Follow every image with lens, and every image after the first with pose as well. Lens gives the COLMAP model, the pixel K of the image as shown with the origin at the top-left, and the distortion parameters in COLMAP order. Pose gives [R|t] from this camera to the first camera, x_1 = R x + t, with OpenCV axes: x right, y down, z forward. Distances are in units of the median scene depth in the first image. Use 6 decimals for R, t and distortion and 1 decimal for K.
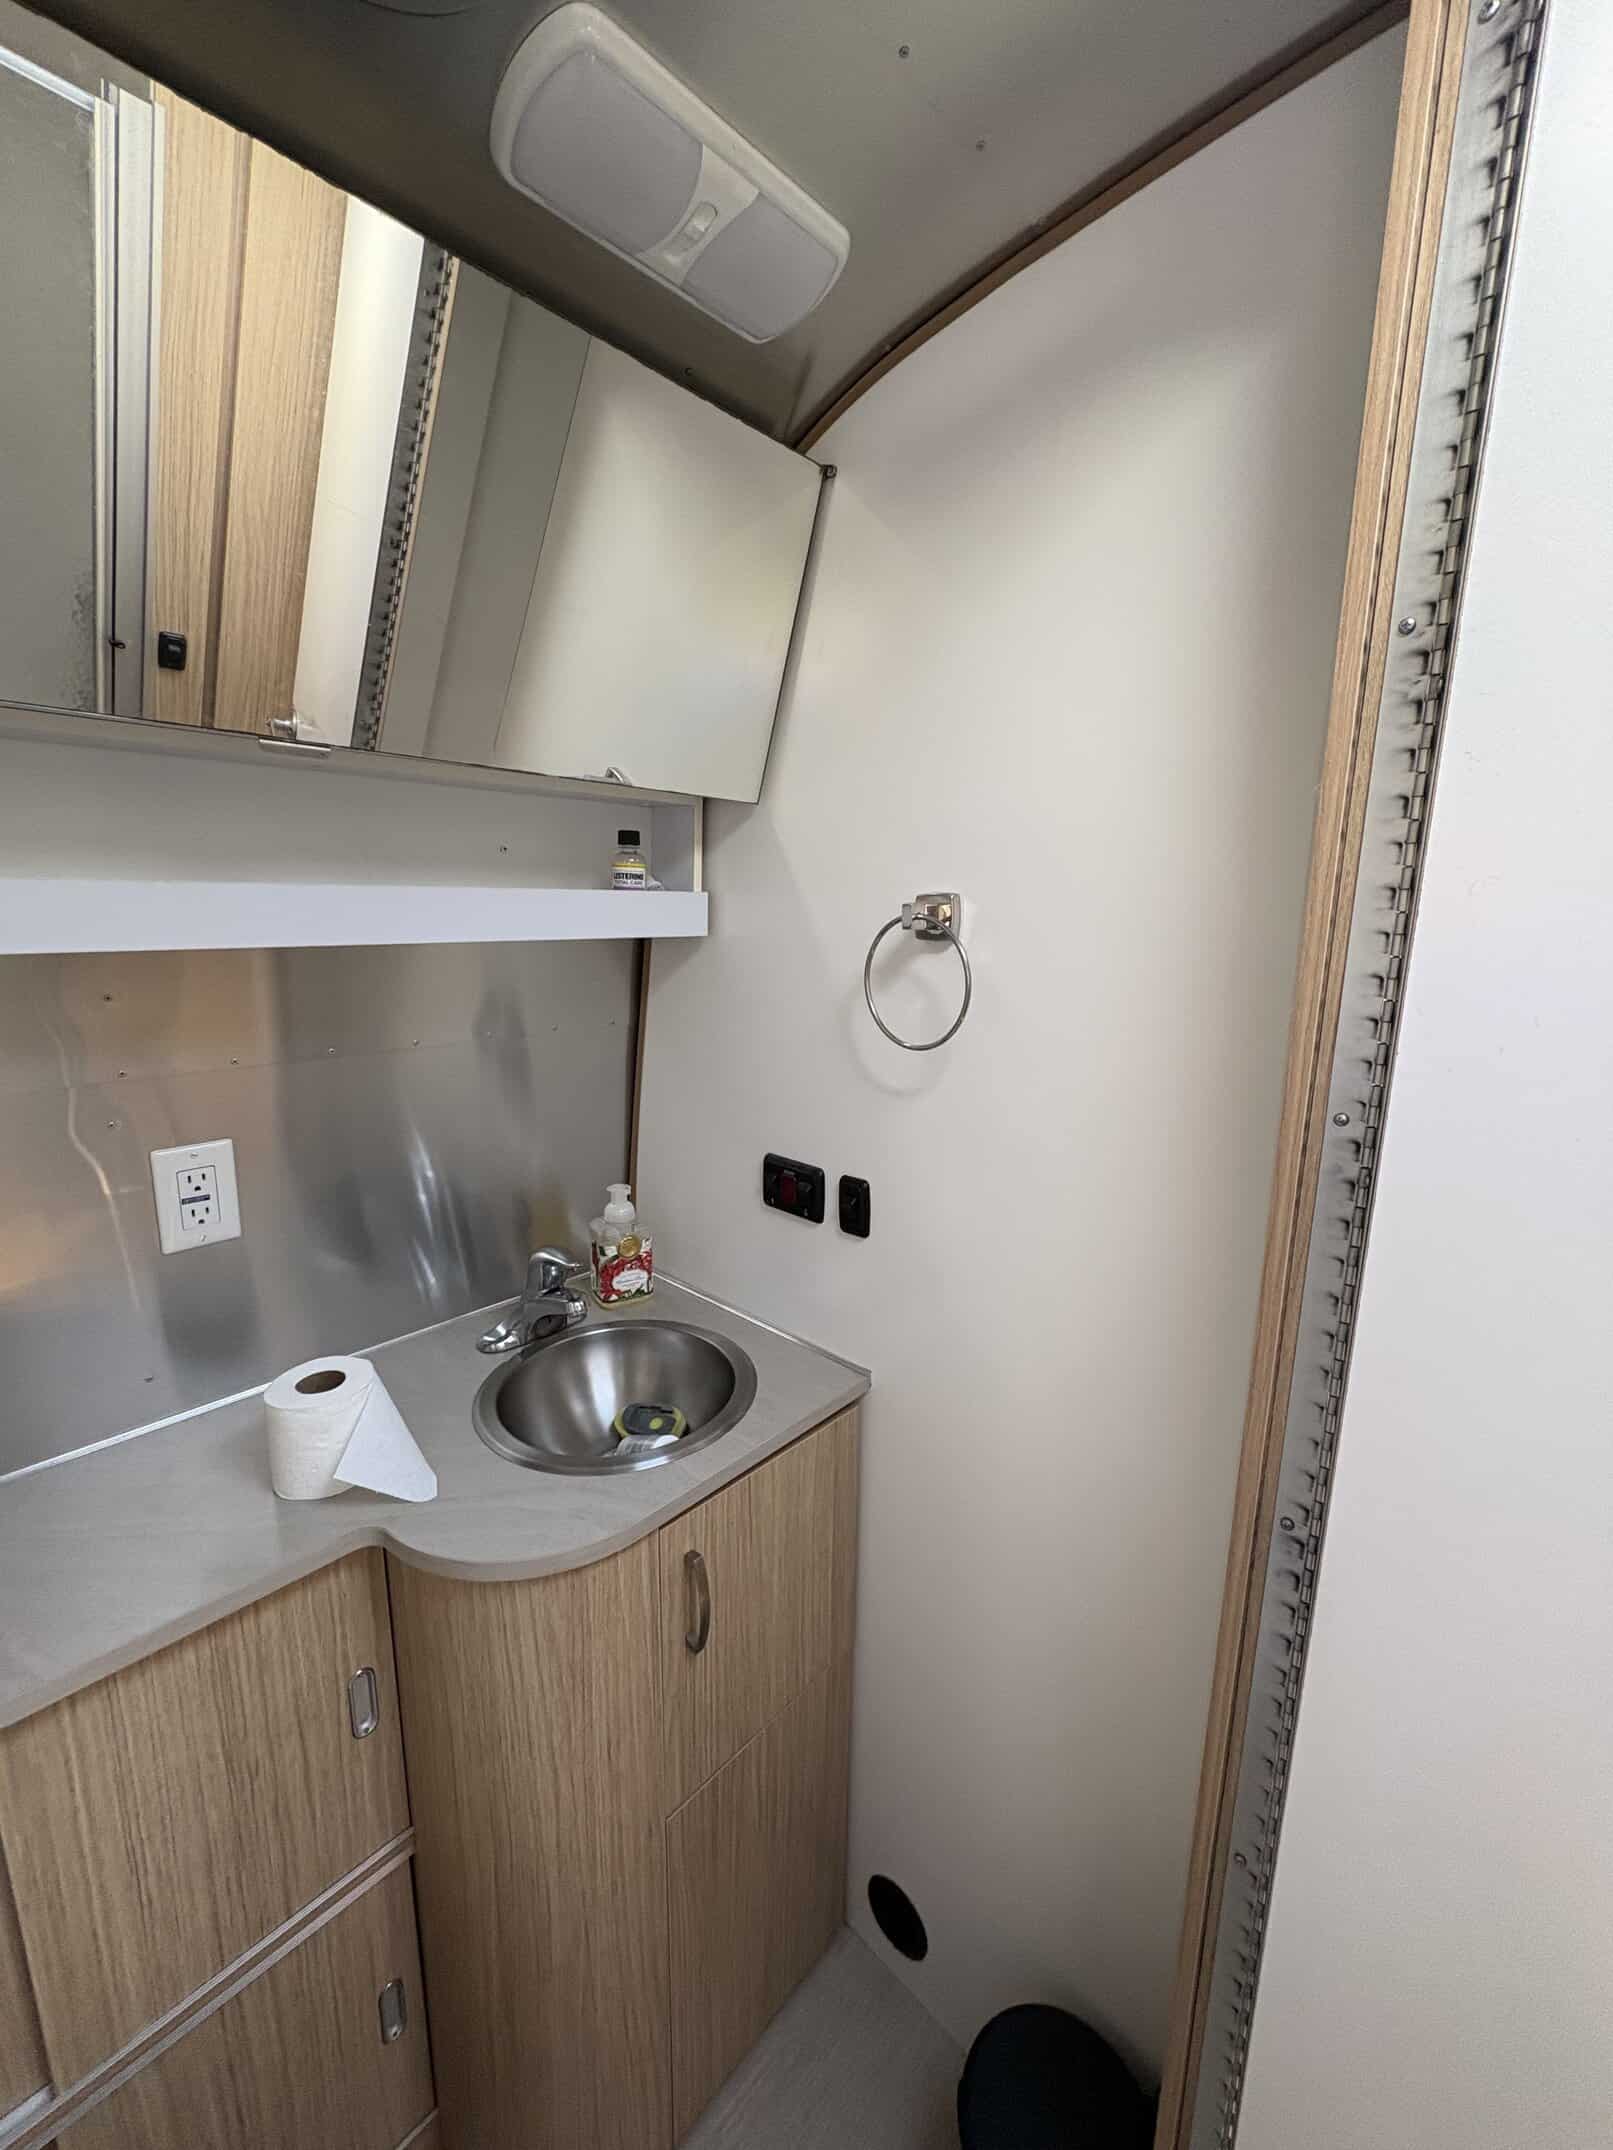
lens RADIAL K [[863.8, 0, 803.9], [0, 863.8, 1067.5], [0, 0, 1]] dist [0.000327, 0.000013]
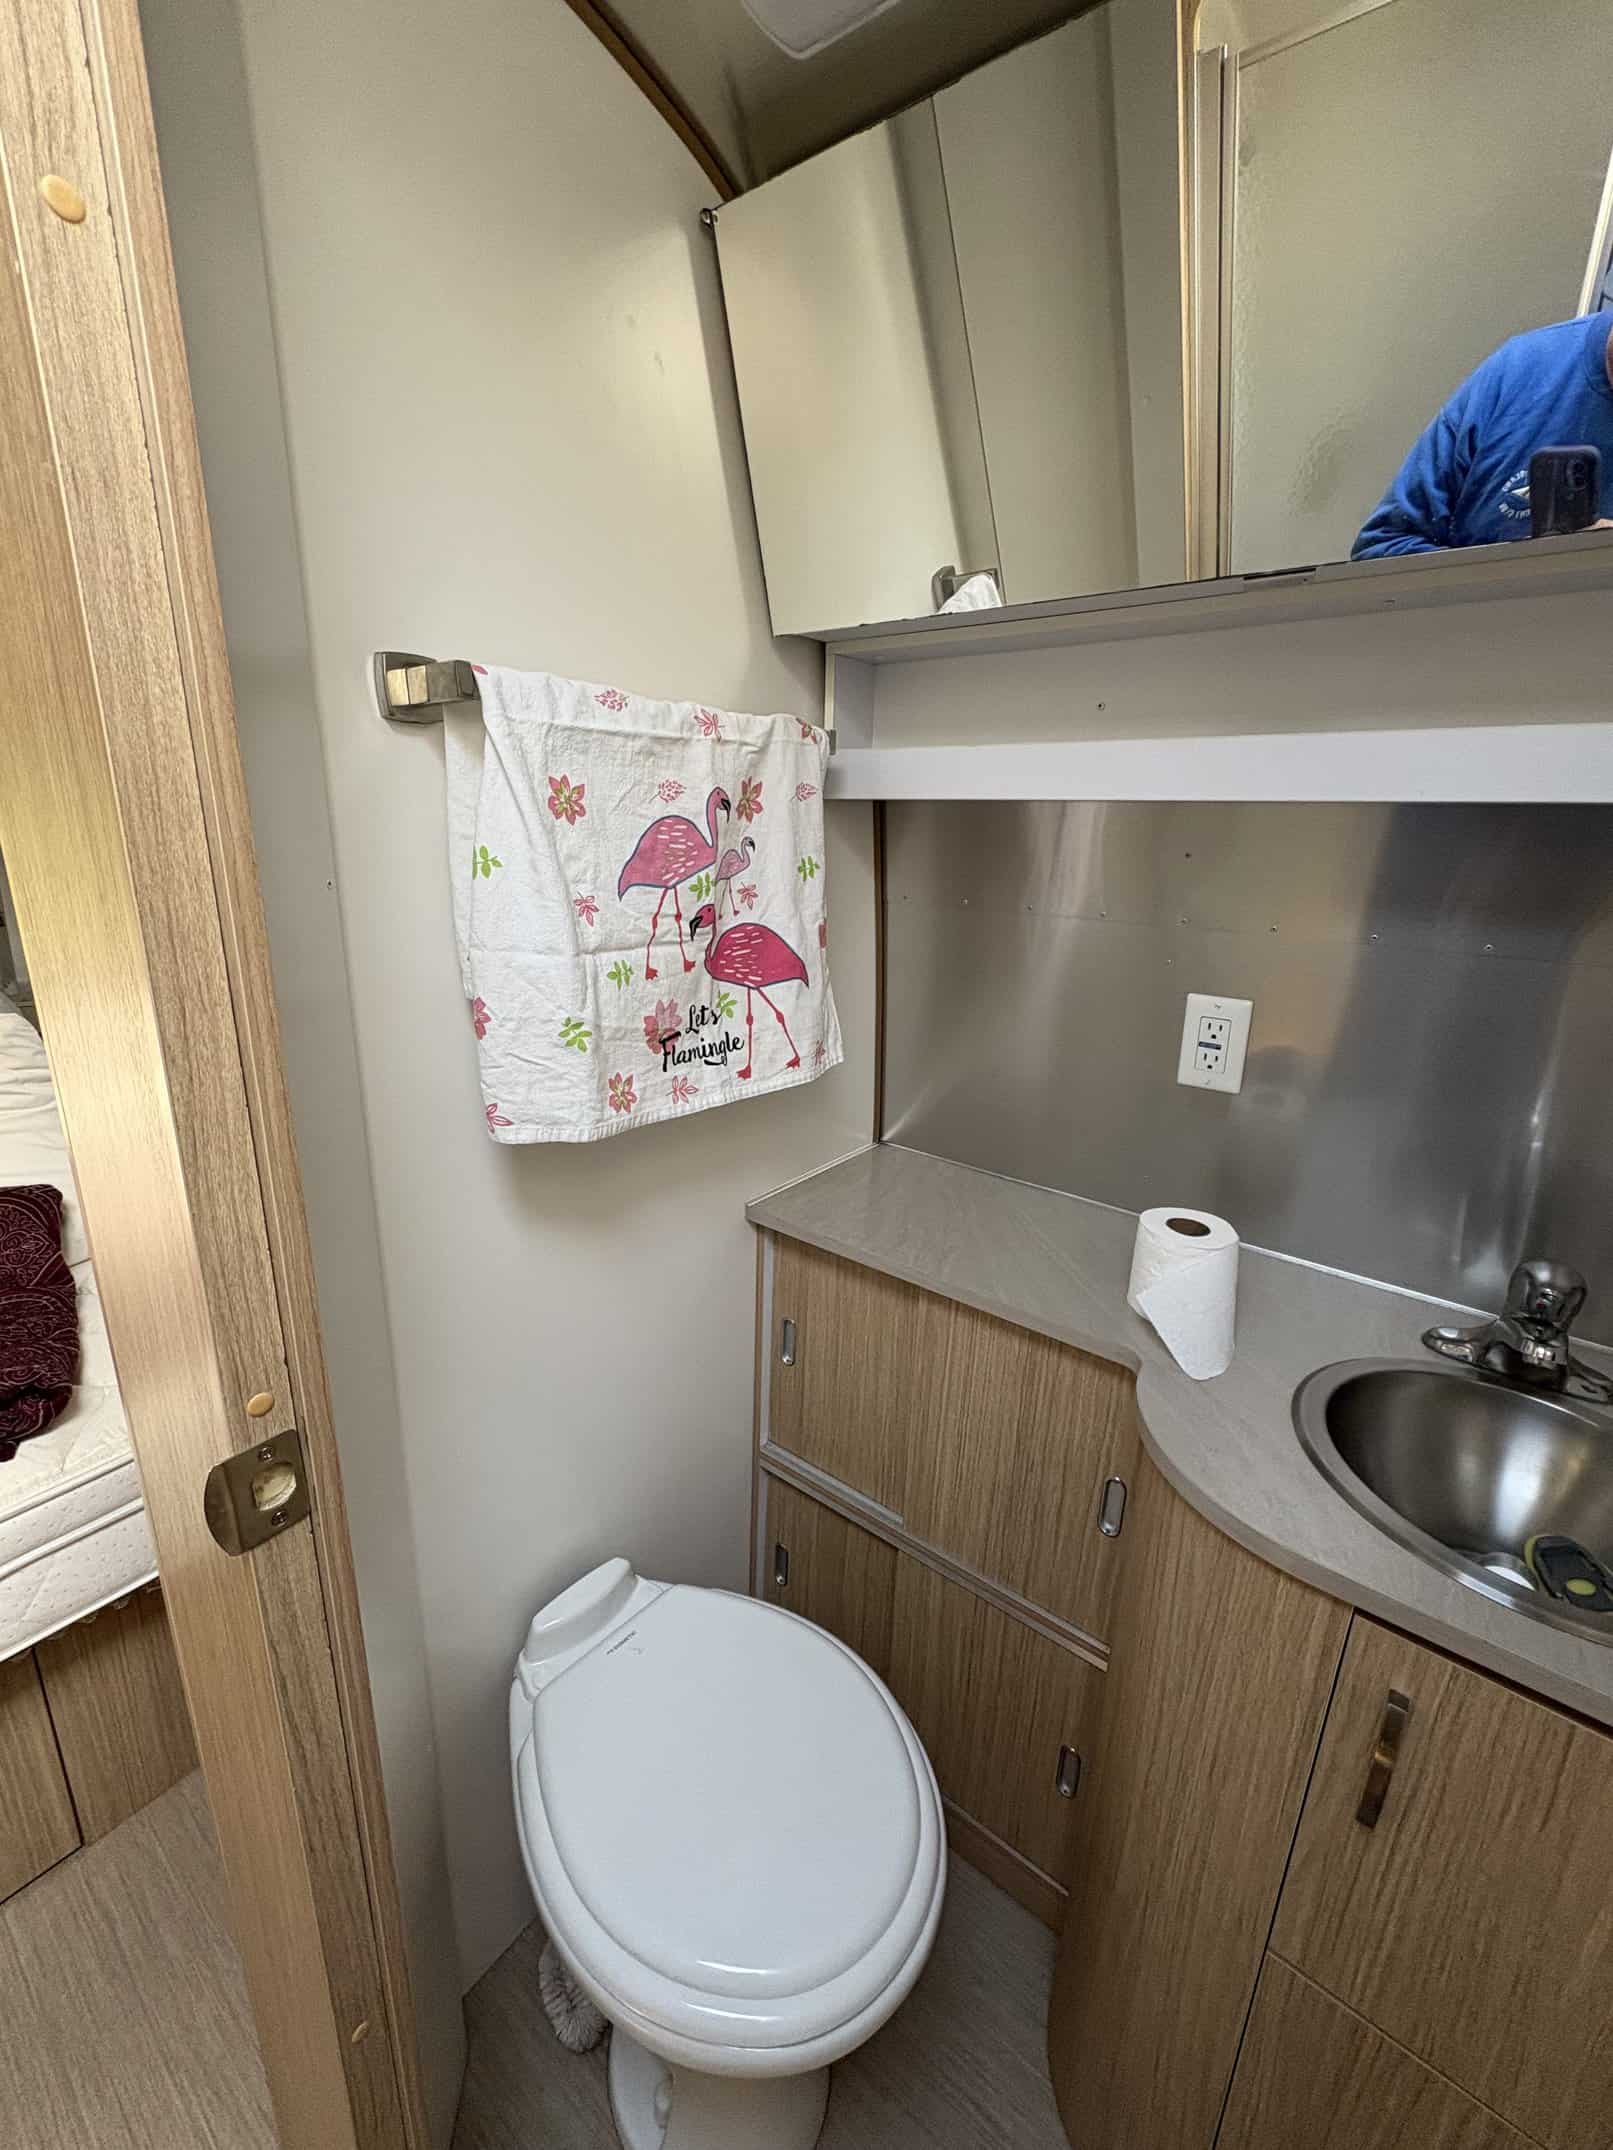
lens RADIAL K [[863.8, 0, 804.5], [0, 863.8, 1078.1], [0, 0, 1]] dist [0.000327, 0.000013]
pose [[0.085424, 0.269729, -0.959140, 0.348943], [-0.215224, 0.944926, 0.246563, 0.029140], [0.972821, 0.185368, 0.138772, 0.343514]]
